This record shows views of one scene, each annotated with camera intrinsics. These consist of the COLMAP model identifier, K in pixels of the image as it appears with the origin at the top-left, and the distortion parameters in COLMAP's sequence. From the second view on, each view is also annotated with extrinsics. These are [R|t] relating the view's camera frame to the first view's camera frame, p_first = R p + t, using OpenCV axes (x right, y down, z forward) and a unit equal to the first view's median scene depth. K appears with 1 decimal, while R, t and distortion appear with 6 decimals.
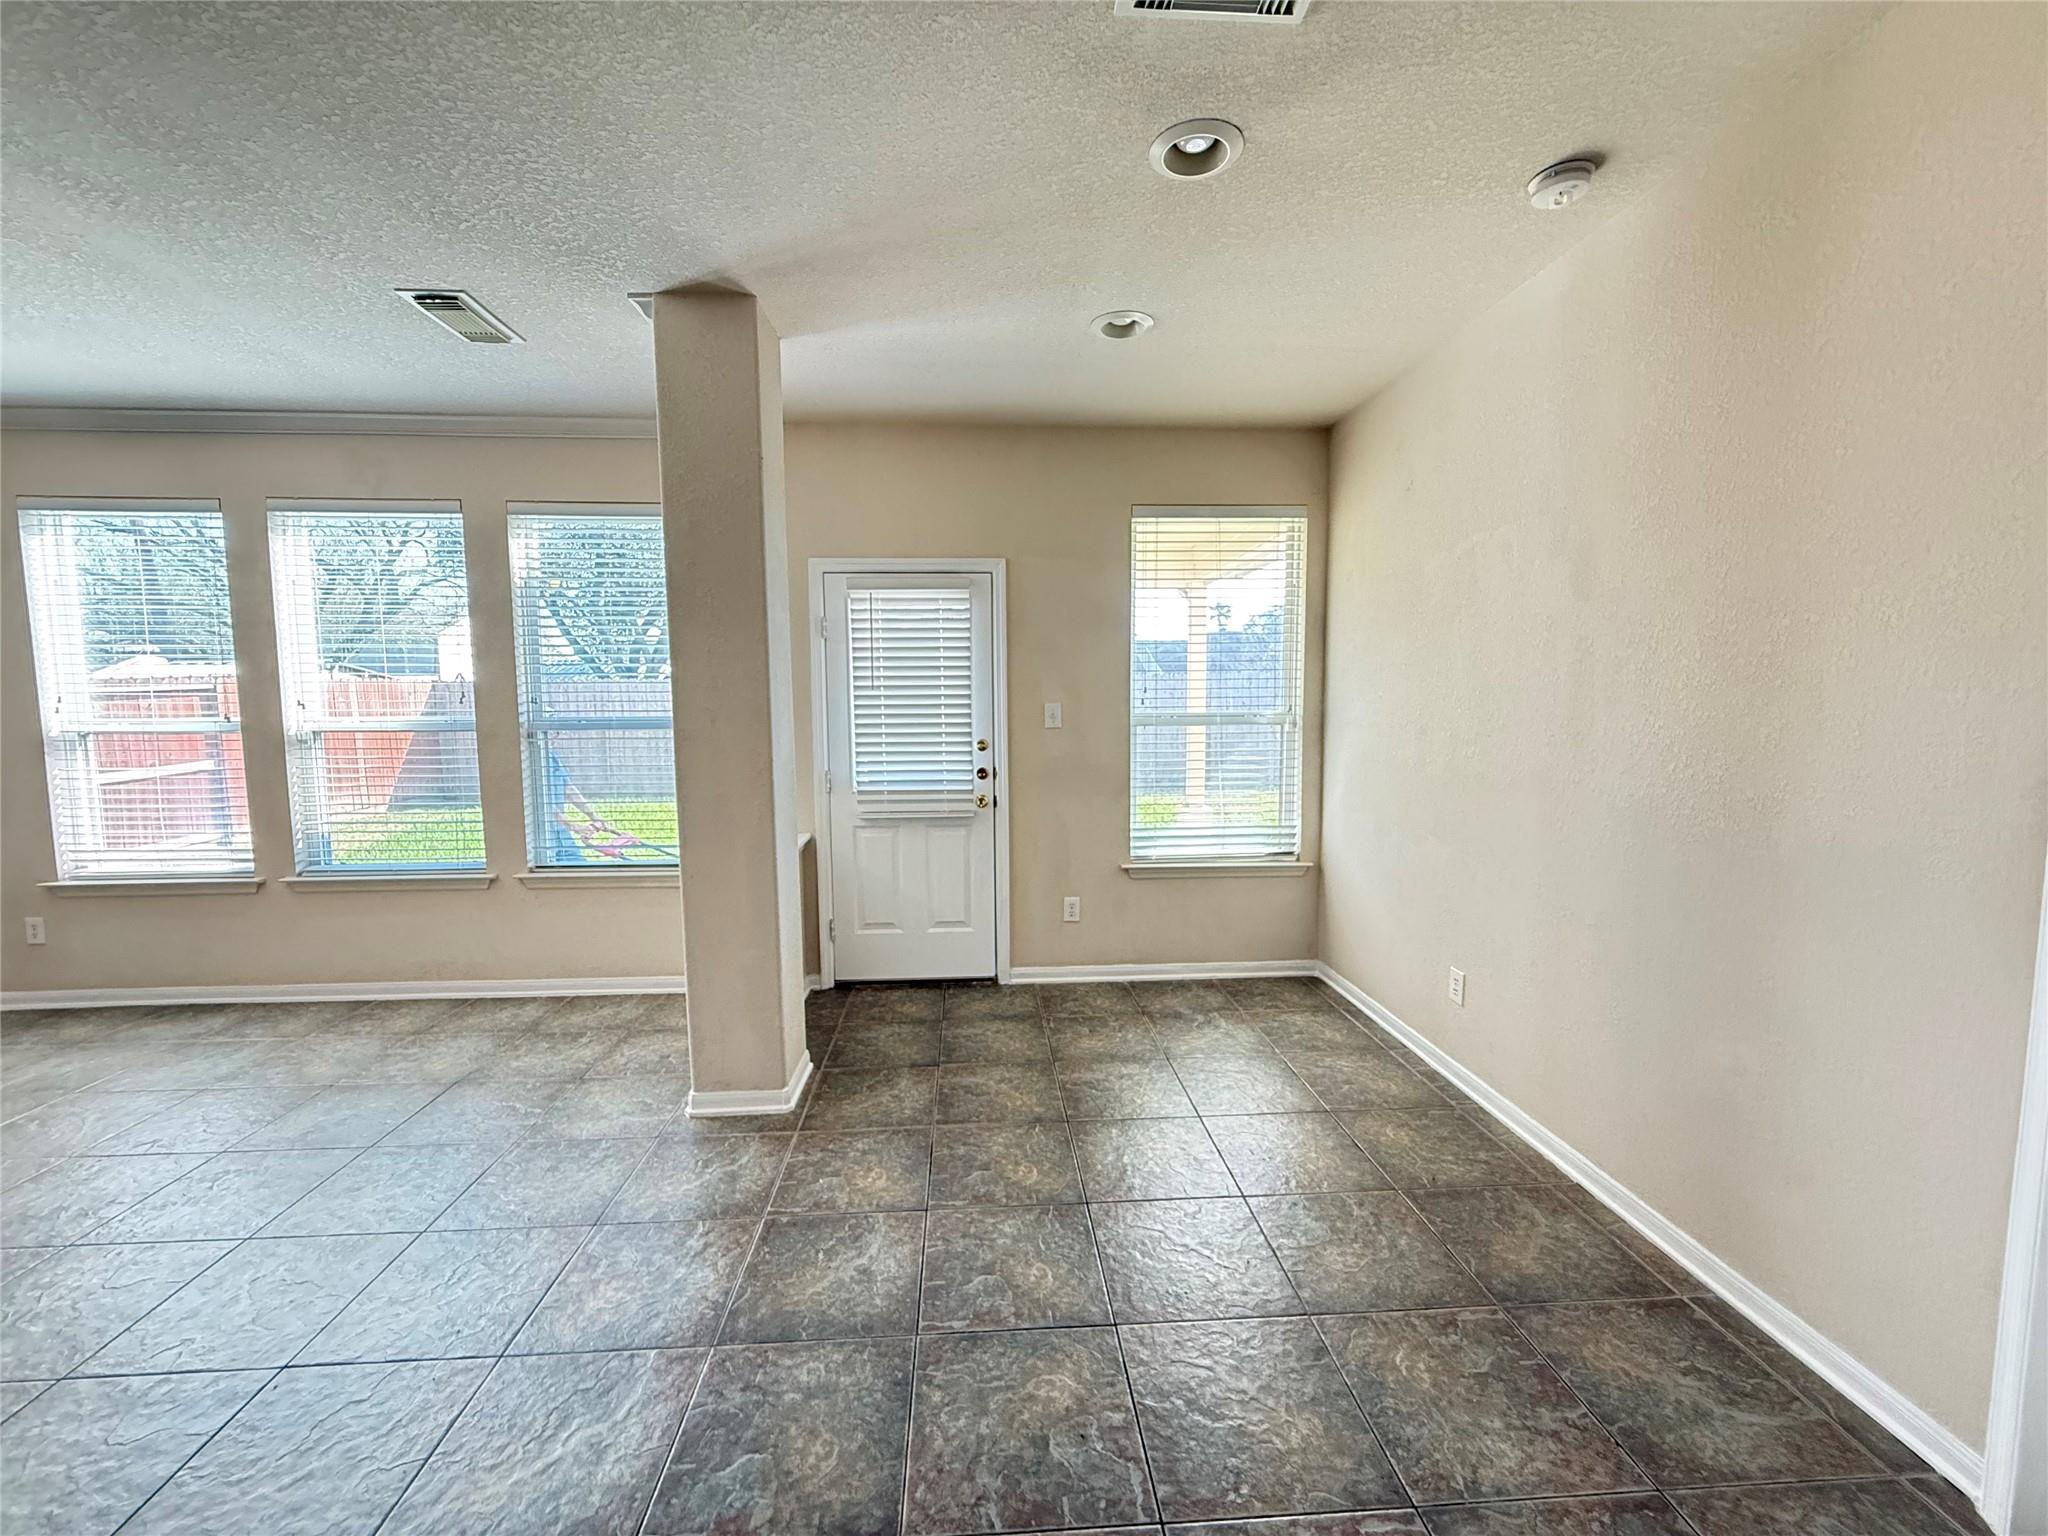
lens RADIAL K [[815.2, 0, 1010.8], [0, 815.2, 766.2], [0, 0, 1]] dist [0.000568, 0.000553]
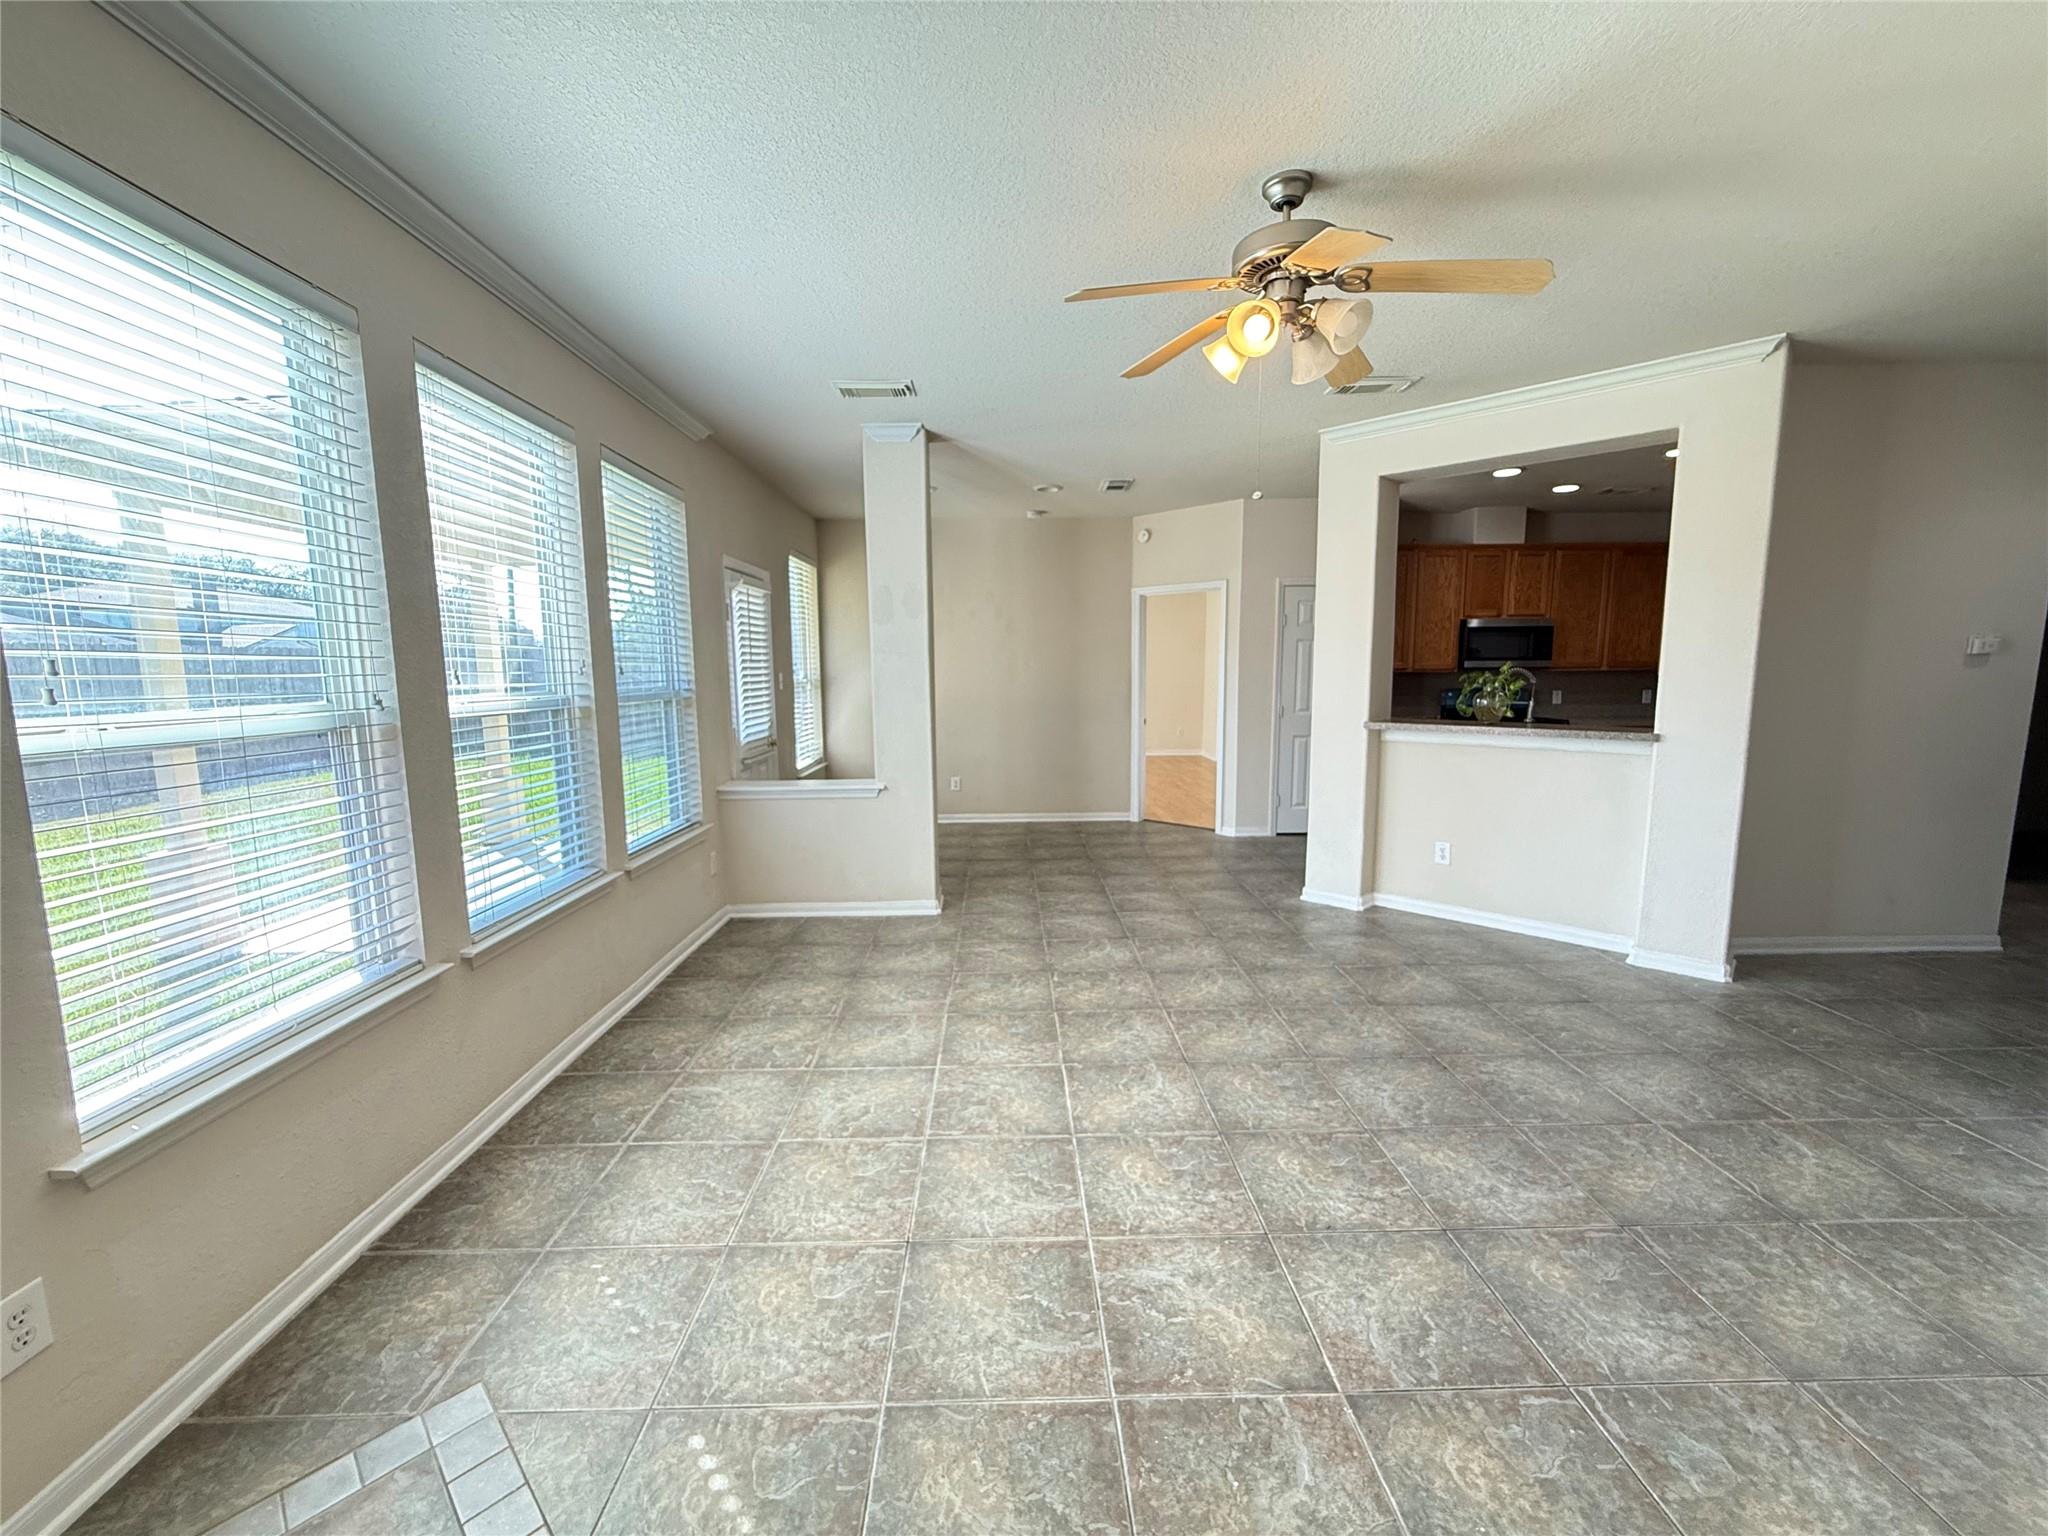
lens RADIAL K [[815.2, 0, 1017.5], [0, 815.2, 770.4], [0, 0, 1]] dist [0.000568, 0.000553]
pose [[0.040601, -0.122183, 0.991677, -1.484116], [0.092201, 0.988719, 0.118043, -0.038284], [-0.994912, 0.086641, 0.051408, 0.527431]]
